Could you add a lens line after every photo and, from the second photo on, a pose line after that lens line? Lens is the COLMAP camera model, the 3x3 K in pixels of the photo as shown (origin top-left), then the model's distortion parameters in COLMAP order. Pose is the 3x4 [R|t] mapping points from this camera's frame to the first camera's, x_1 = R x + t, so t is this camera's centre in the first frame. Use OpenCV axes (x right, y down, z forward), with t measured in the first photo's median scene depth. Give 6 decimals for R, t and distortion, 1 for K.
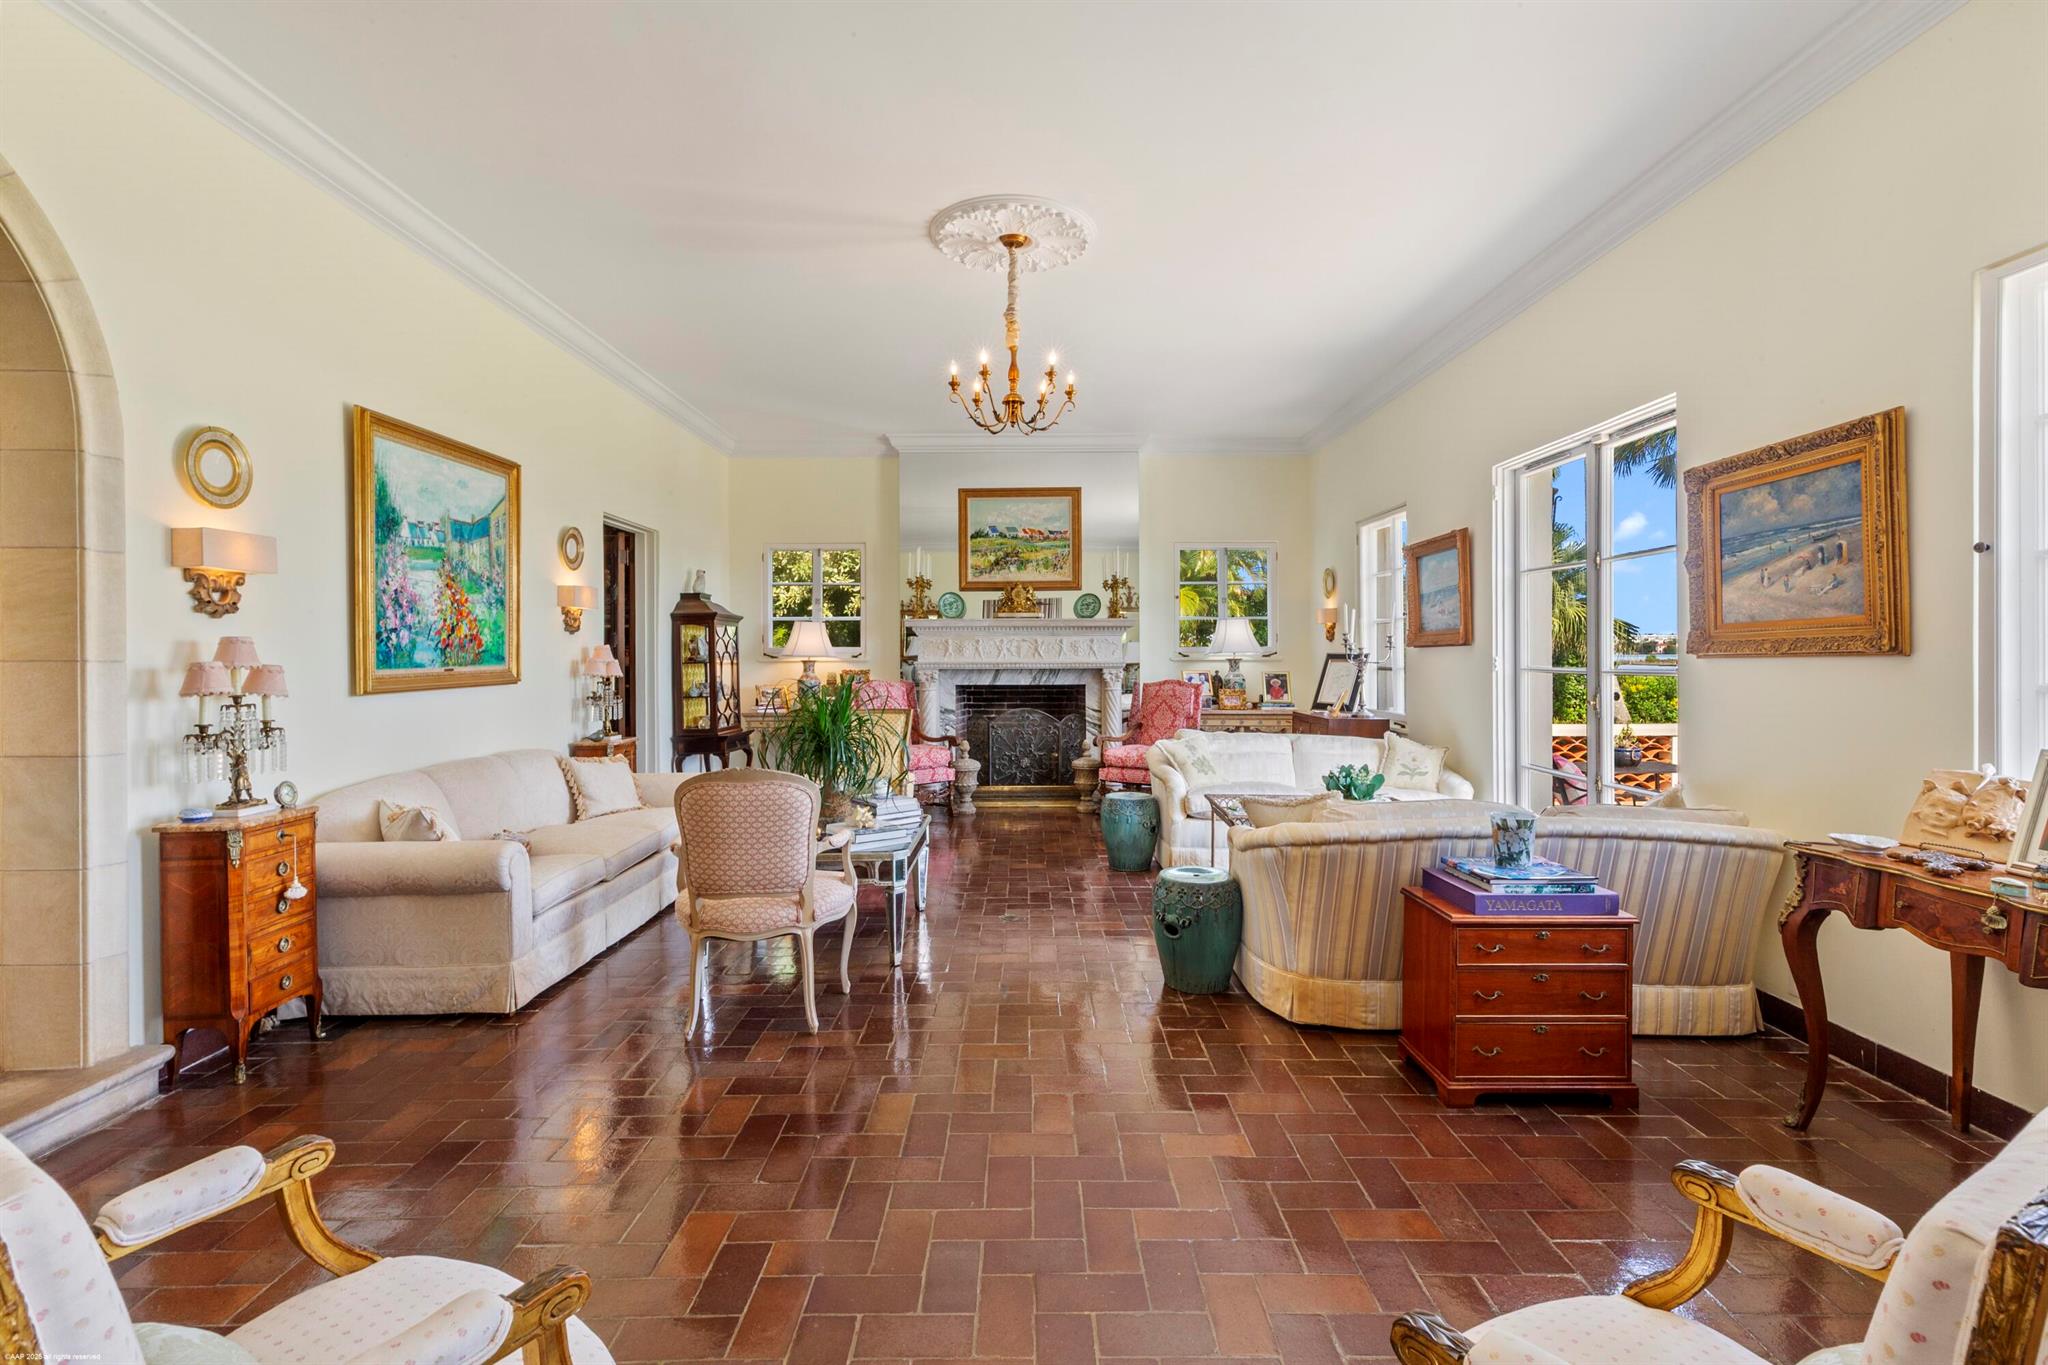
lens RADIAL K [[926.9, 0, 1023.2], [0, 926.9, 673.8], [0, 0, 1]] dist [-0.000544, -0.000011]
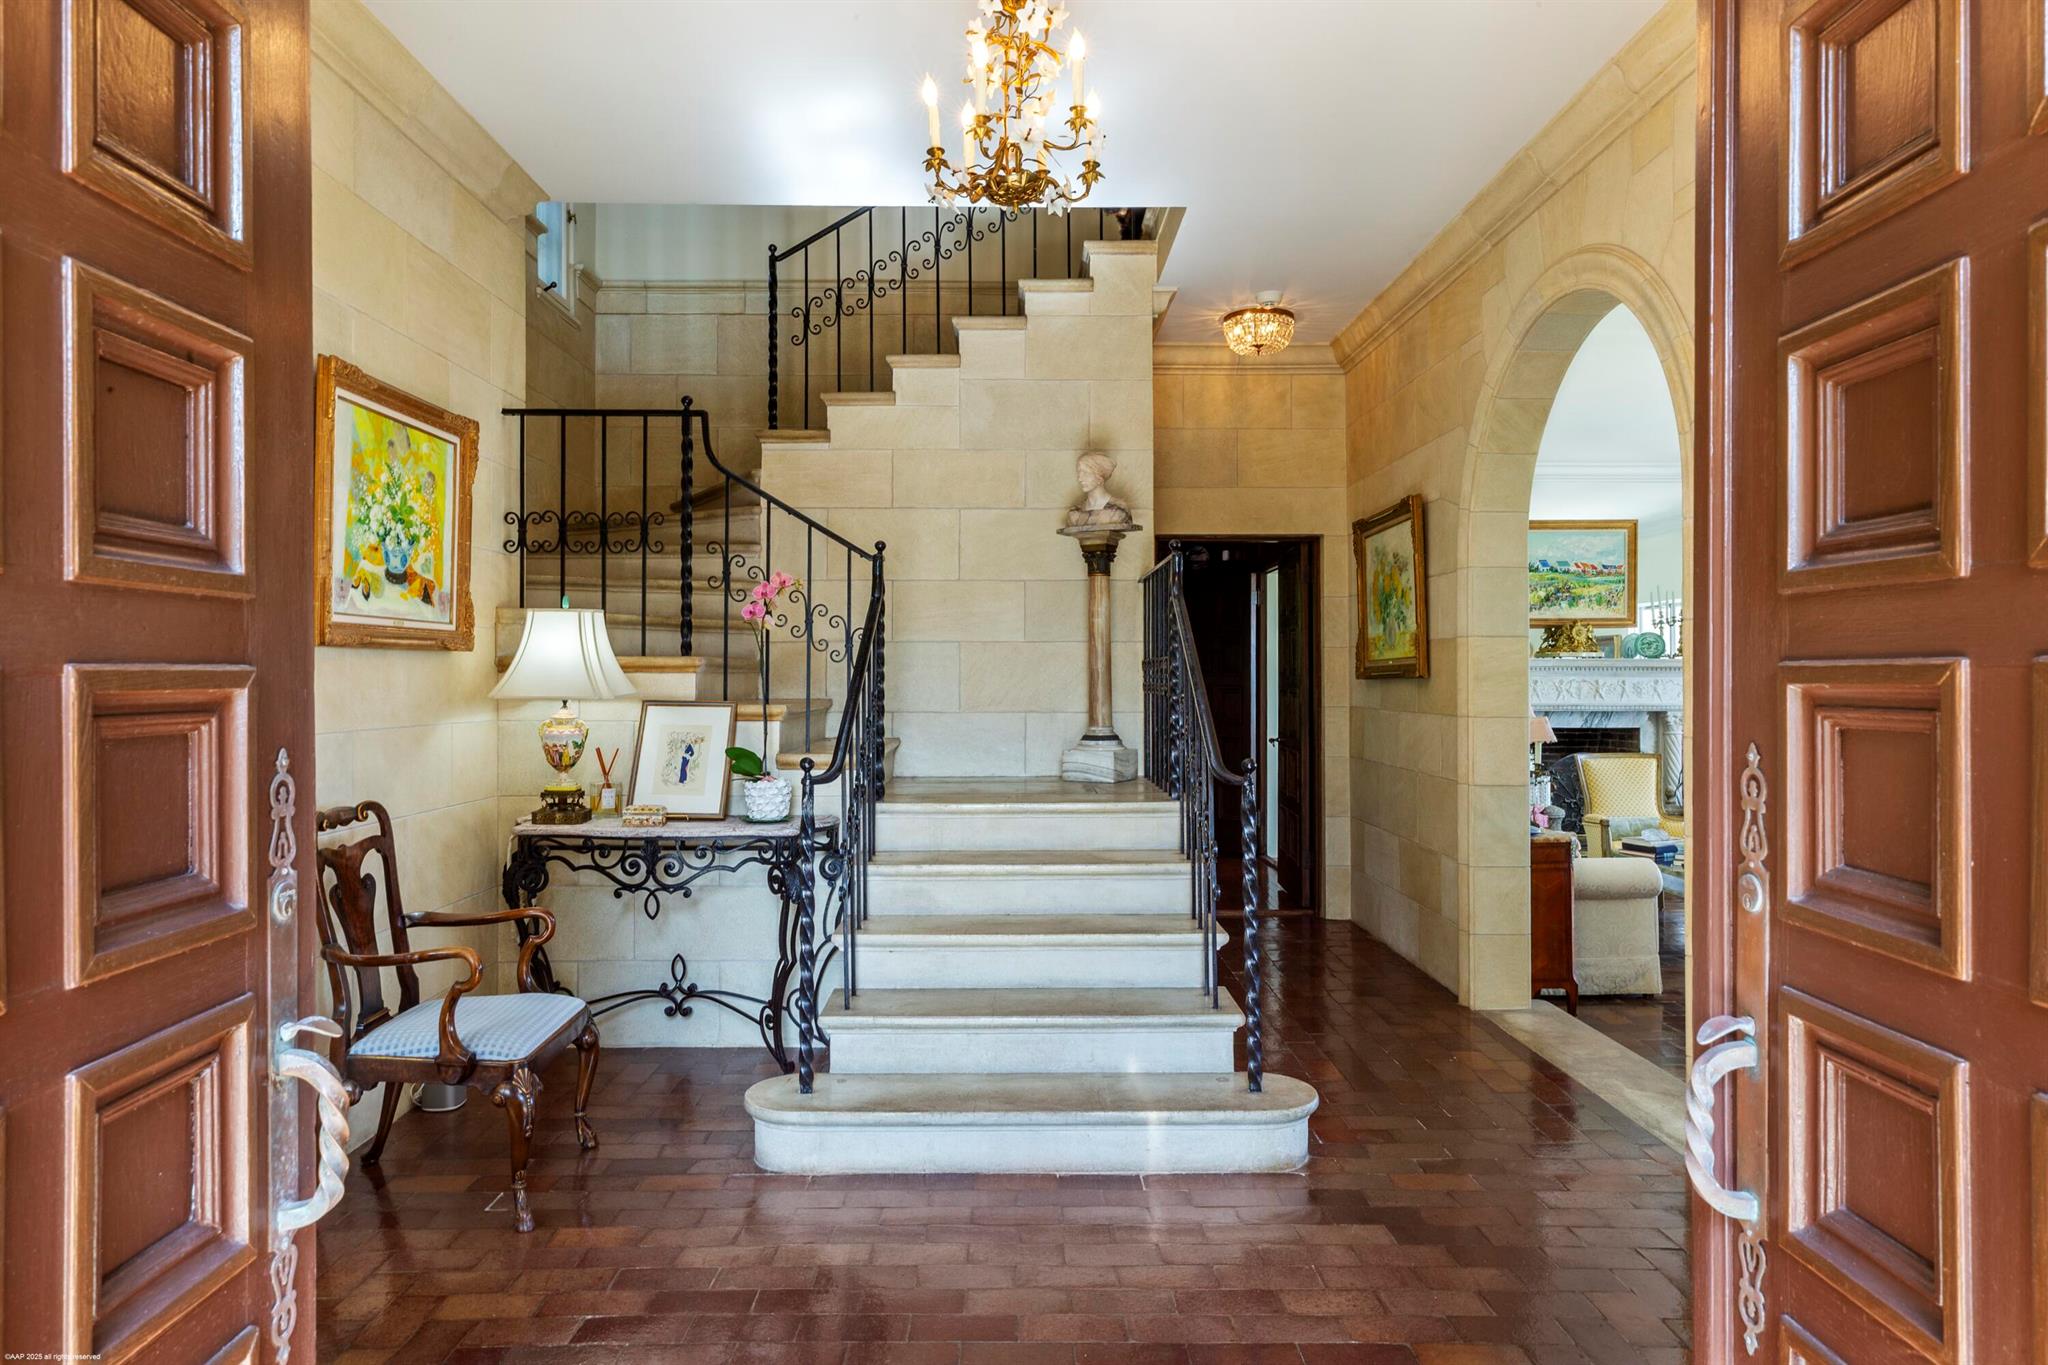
lens RADIAL K [[1273.7, 0, 1023.4], [0, 1273.7, 682.6], [0, 0, 1]] dist [0.005236, 0.000493]
pose [[0.999879, 0.003374, 0.015166, -0.584097], [-0.003099, 0.999831, -0.018143, -0.008796], [-0.015224, 0.018094, 0.999720, -0.292915]]
